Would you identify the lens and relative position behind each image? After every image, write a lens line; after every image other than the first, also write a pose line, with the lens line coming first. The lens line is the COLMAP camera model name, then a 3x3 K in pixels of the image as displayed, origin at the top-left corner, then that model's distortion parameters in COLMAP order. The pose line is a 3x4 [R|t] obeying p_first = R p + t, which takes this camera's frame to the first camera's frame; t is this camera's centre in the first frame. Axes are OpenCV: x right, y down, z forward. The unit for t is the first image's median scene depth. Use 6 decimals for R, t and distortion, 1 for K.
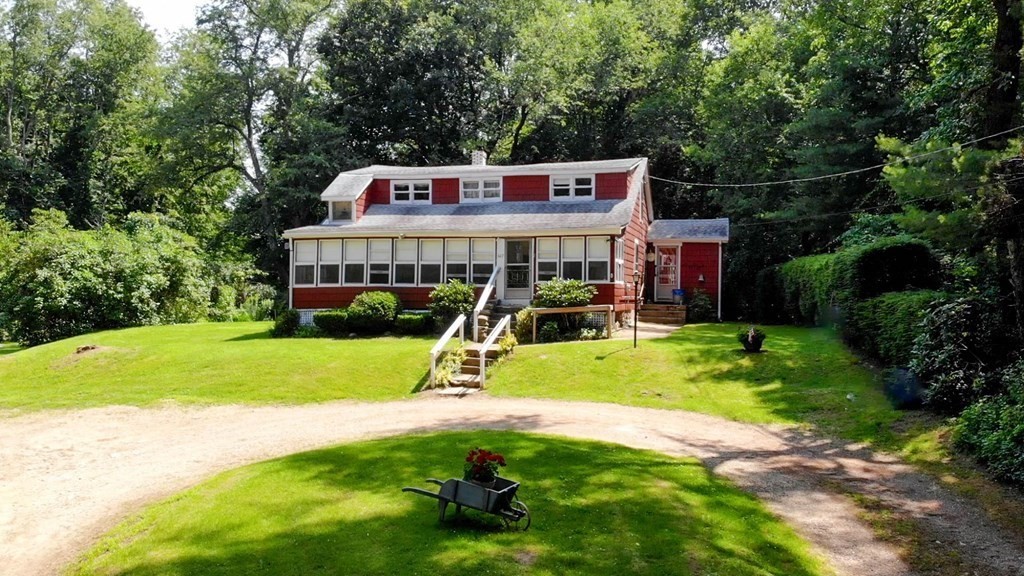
lens RADIAL K [[938.5, 0, 511.9], [0, 938.5, 287.8], [0, 0, 1]] dist [0.050530, 0.000000]
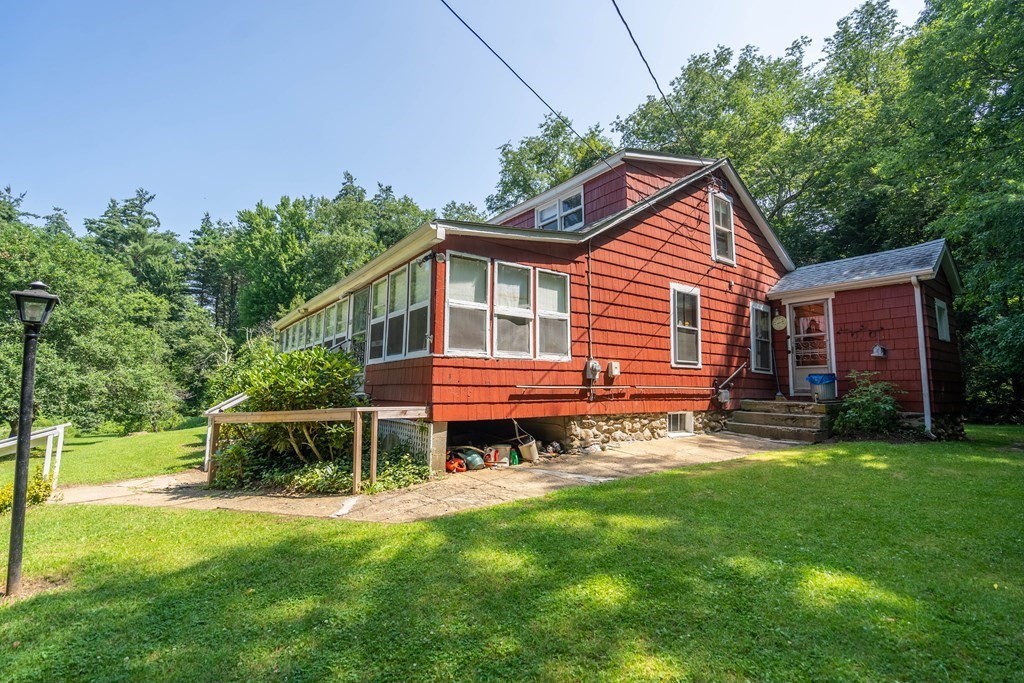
lens RADIAL K [[462.3, 0, 508.9], [0, 462.3, 344.9], [0, 0, 1]] dist [0.000862, 0.000782]
pose [[0.768621, -0.067689, -0.636114, 0.252776], [0.010509, 0.995588, -0.093243, 0.009669], [0.639619, 0.064983, 0.765941, 0.810685]]
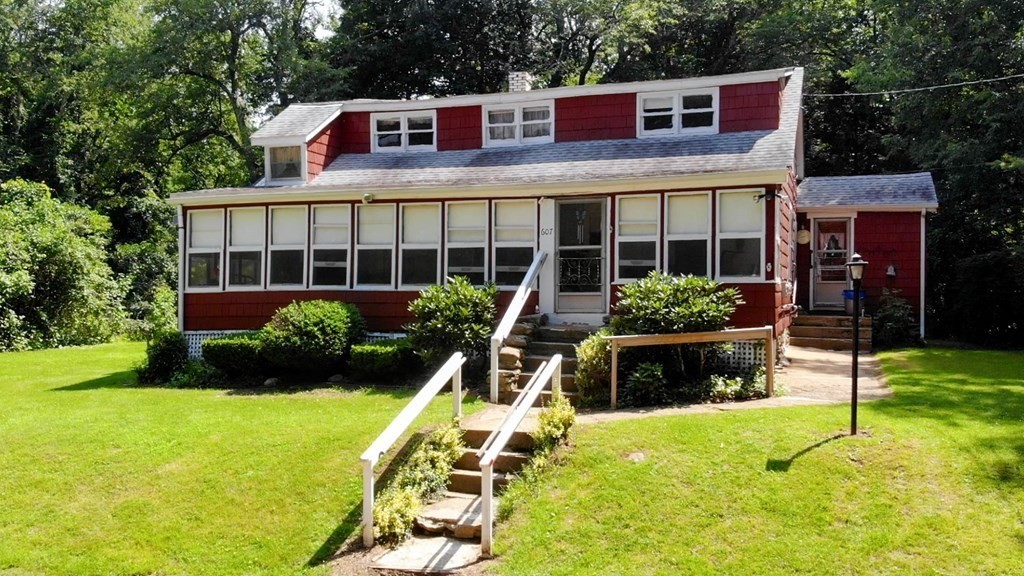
lens RADIAL K [[938.5, 0, 495.7], [0, 938.5, 294.9], [0, 0, 1]] dist [0.050530, 0.000000]
pose [[0.995903, -0.005346, -0.090272, 0.006355], [0.006450, 0.999908, 0.011937, -0.004756], [0.090200, -0.012470, 0.995846, 0.457874]]
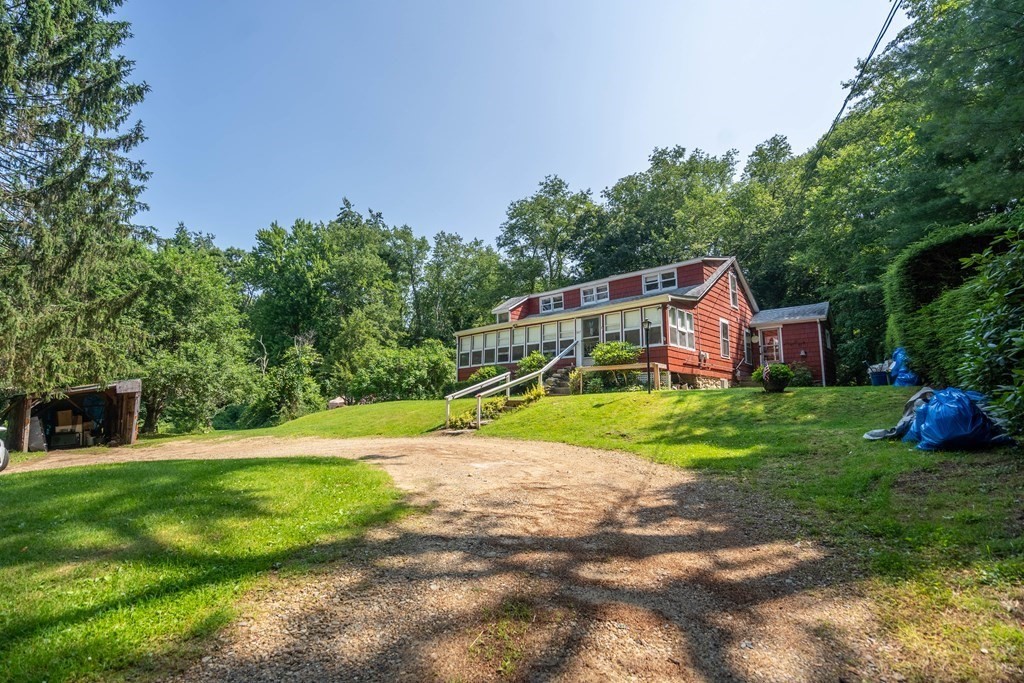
lens RADIAL K [[462.3, 0, 509.7], [0, 462.3, 345.9], [0, 0, 1]] dist [0.000862, 0.000782]
pose [[0.873158, -0.071560, -0.482156, 0.197265], [0.010378, 0.991670, -0.128386, 0.060232], [0.487327, 0.107098, 0.866627, 0.411983]]
